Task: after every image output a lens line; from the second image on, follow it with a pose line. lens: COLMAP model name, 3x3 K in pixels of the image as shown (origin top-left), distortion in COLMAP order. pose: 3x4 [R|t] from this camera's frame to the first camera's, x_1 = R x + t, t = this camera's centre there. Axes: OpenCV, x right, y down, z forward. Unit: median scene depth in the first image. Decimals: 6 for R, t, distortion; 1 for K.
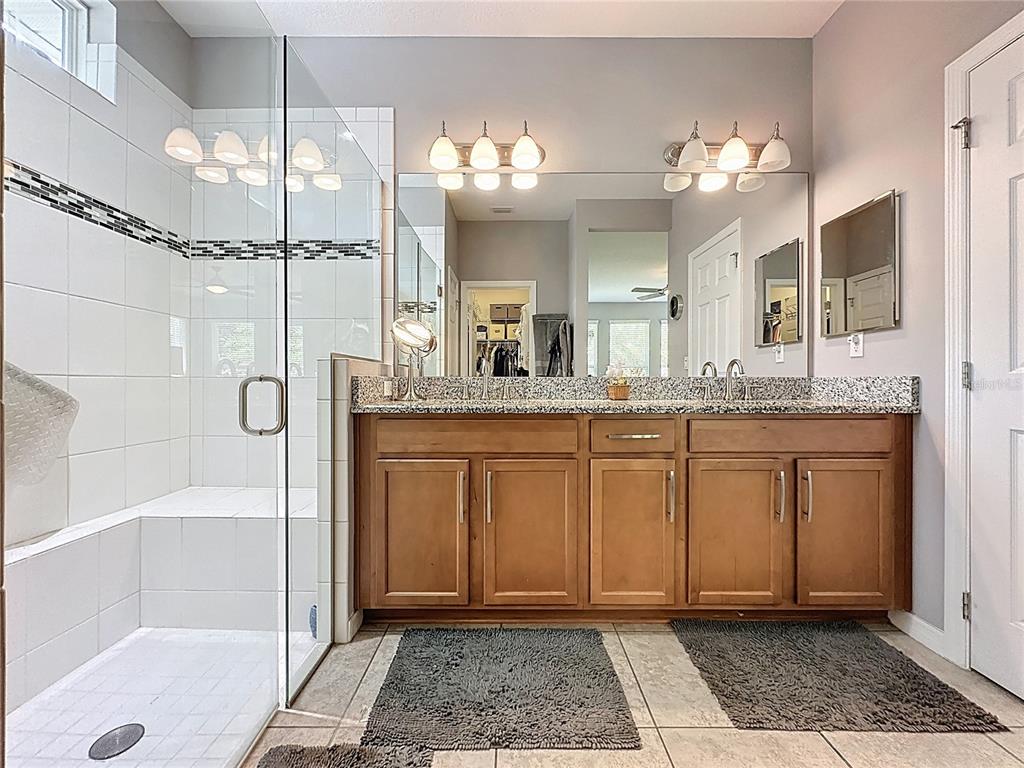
lens RADIAL K [[414.3, 0, 510.5], [0, 414.3, 387.5], [0, 0, 1]] dist [-0.006769, -0.000250]
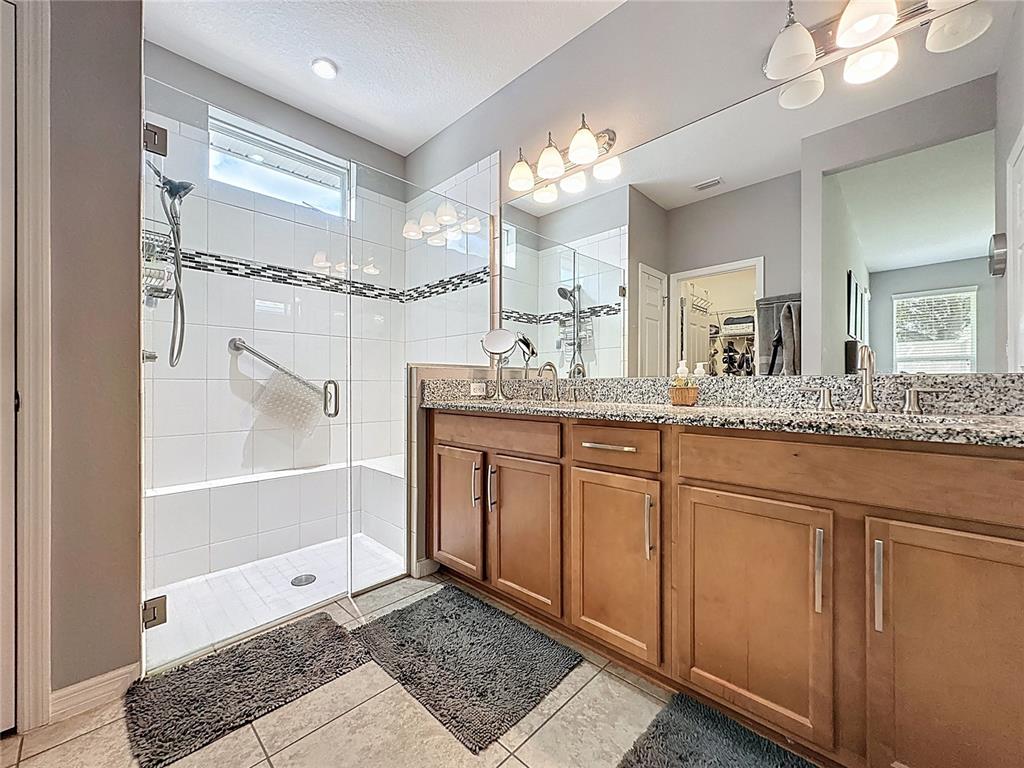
lens RADIAL K [[414.3, 0, 510.5], [0, 414.3, 387.5], [0, 0, 1]] dist [-0.006769, -0.000250]
pose [[0.716254, 0.004039, -0.697828, 0.692974], [-0.006346, 0.999980, -0.000726, -0.002866], [0.697811, 0.004948, 0.716265, 0.225086]]
